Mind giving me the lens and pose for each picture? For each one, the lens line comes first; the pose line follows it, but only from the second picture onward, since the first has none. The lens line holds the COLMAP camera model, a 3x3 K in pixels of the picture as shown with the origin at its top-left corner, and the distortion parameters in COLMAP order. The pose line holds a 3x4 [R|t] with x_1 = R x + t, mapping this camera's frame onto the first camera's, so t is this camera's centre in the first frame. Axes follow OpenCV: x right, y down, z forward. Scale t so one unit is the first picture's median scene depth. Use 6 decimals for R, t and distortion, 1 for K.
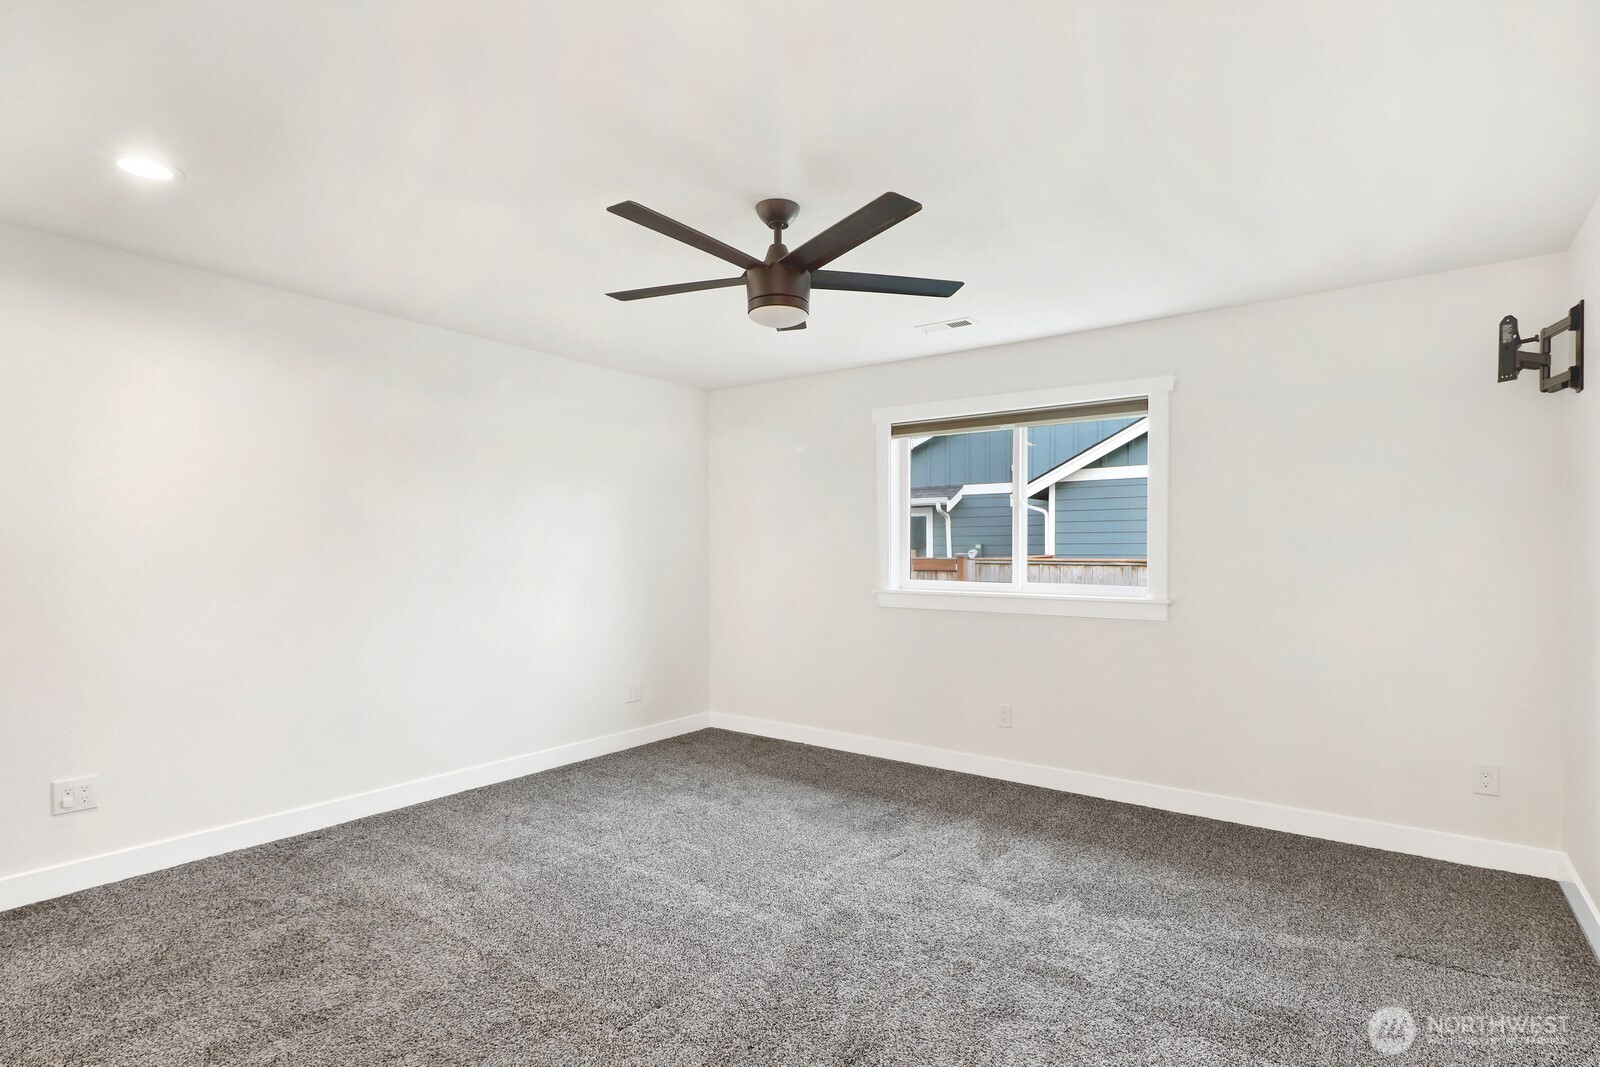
lens RADIAL K [[789.4, 0, 792.3], [0, 789.4, 540.2], [0, 0, 1]] dist [0.011414, -0.003123]
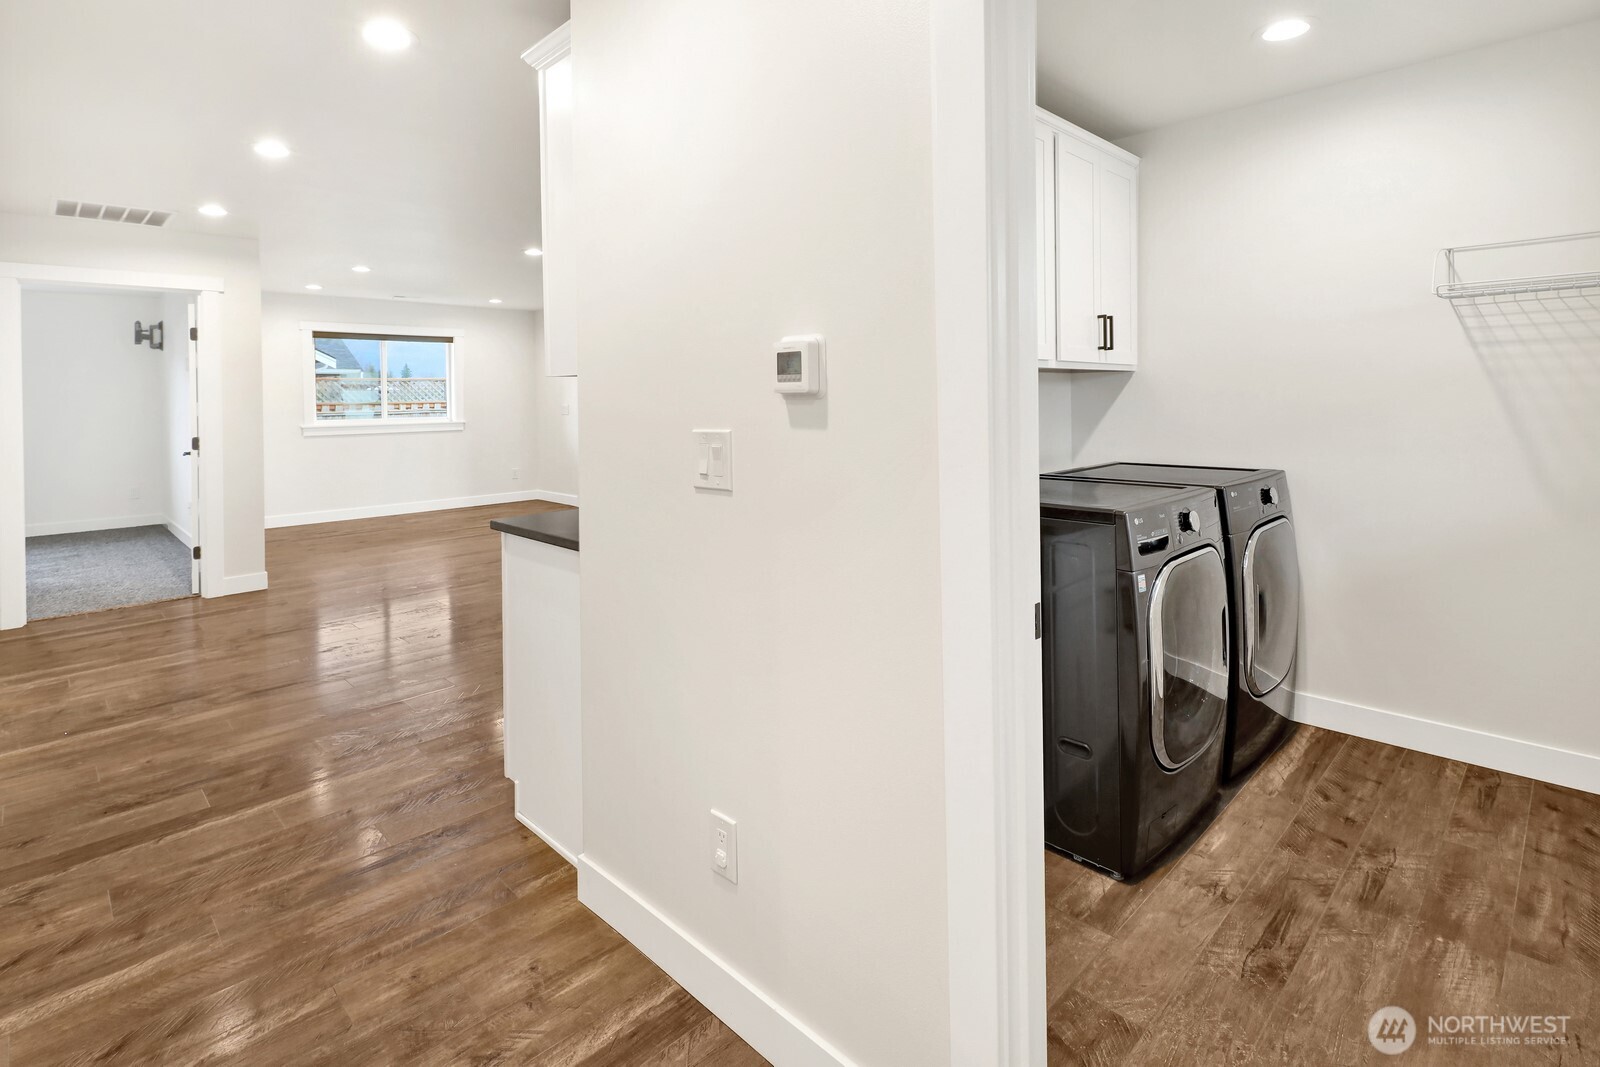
lens RADIAL K [[789.4, 0, 779.7], [0, 789.4, 388.3], [0, 0, 1]] dist [0.011414, -0.003123]
pose [[0.175069, 0.007785, 0.984525, -1.401175], [0.014220, 0.999844, -0.010435, 0.010816], [-0.984453, 0.015826, 0.174932, -1.647014]]
